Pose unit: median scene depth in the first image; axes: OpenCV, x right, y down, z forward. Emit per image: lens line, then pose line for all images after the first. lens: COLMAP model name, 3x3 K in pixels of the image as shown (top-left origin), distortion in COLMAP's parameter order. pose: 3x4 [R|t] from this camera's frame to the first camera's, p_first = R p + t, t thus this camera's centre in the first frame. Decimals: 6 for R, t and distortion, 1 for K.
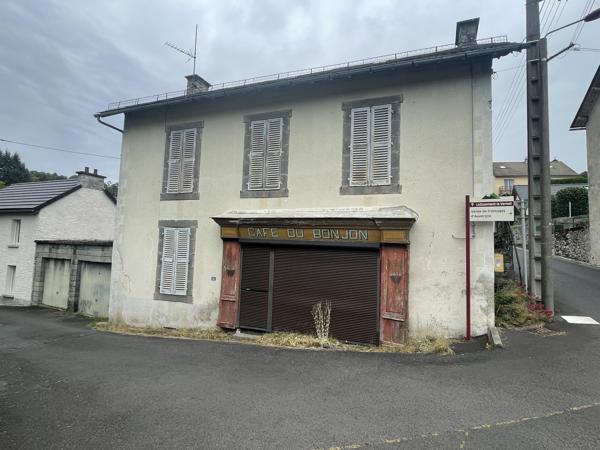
lens RADIAL K [[344.8, 0, 300.0], [0, 344.8, 225.0], [0, 0, 1]] dist [-0.000308, -0.000704]
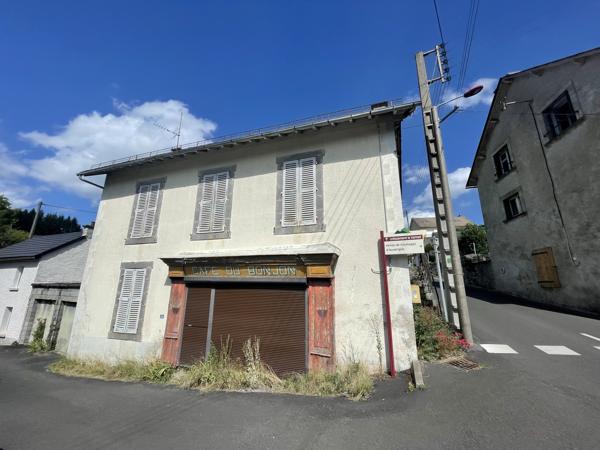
lens RADIAL K [[246.8, 0, 300.0], [0, 246.8, 225.0], [0, 0, 1]] dist [-0.000999, -0.000003]
pose [[0.998424, -0.016595, 0.053617, 0.157099], [0.025104, 0.986444, -0.162165, 0.012809], [-0.050199, 0.163255, 0.985306, 0.203113]]
